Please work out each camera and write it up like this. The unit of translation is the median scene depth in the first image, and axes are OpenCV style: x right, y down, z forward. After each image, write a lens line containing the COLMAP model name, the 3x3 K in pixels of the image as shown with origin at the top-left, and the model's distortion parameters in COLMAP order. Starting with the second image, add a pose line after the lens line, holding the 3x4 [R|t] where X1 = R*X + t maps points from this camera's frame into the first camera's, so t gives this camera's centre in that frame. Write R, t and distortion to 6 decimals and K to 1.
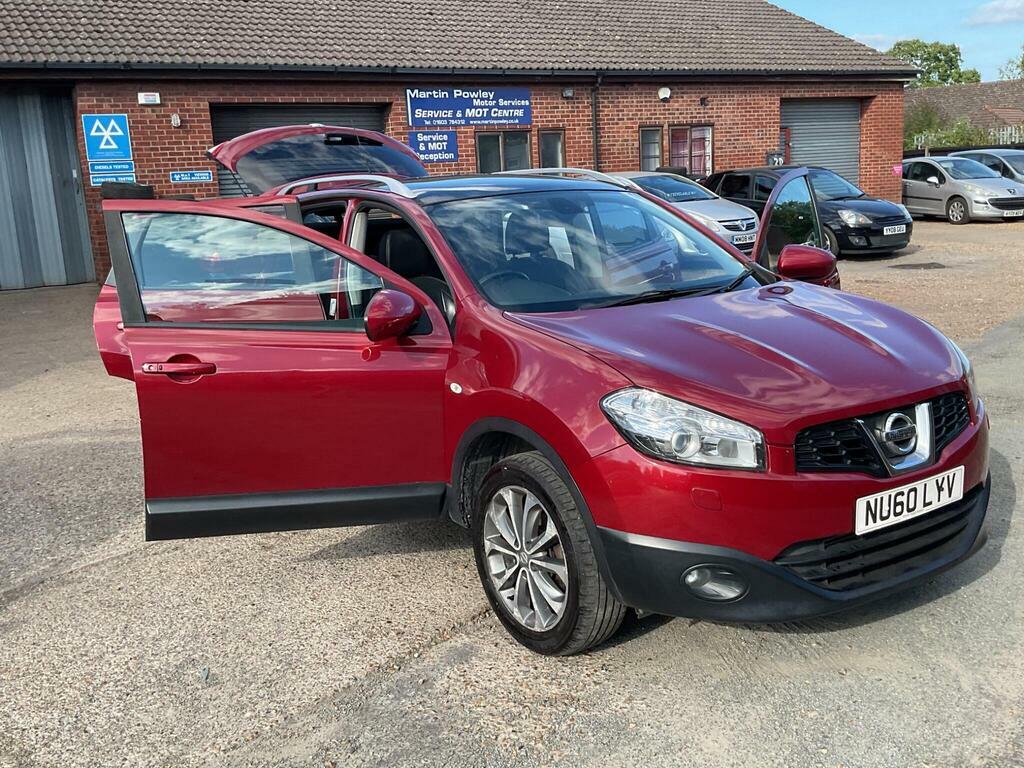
lens RADIAL K [[1011.9, 0, 506.9], [0, 1011.9, 388.9], [0, 0, 1]] dist [0.151592, -0.336379]
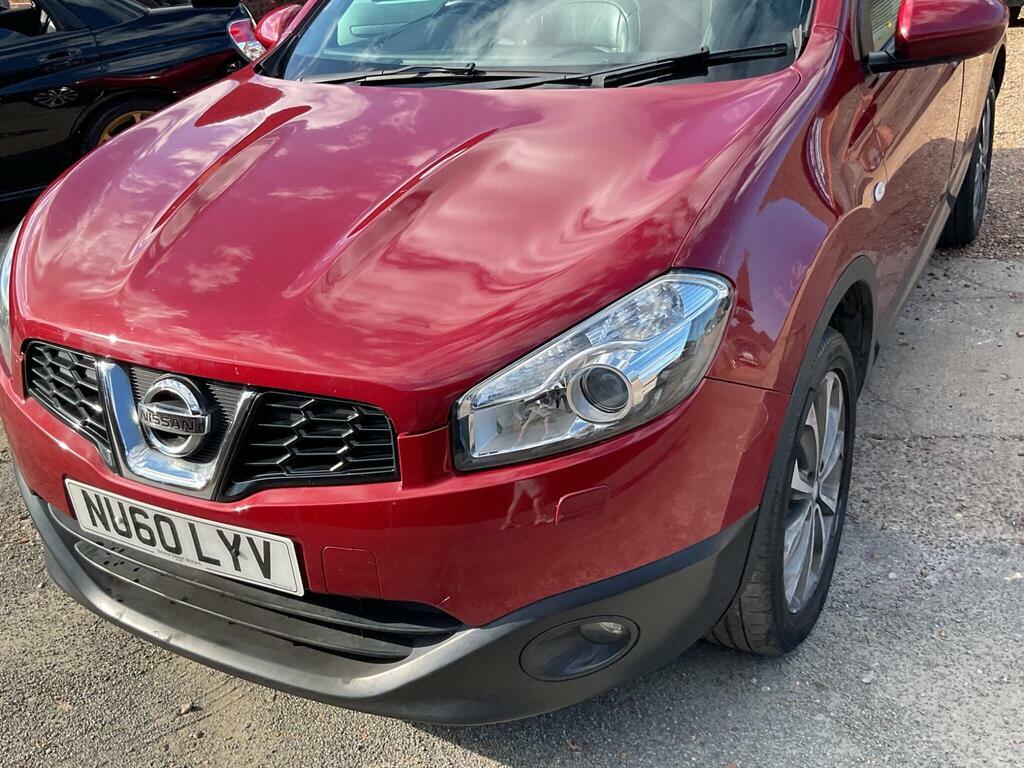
lens RADIAL K [[1022.2, 0, 508.4], [0, 1022.2, 385.3], [0, 0, 1]] dist [0.111187, -0.247858]
pose [[0.460775, 0.397727, -0.793410, 0.194078], [-0.119025, 0.913583, 0.388843, -0.044550], [0.879499, -0.084733, 0.468296, 0.198217]]
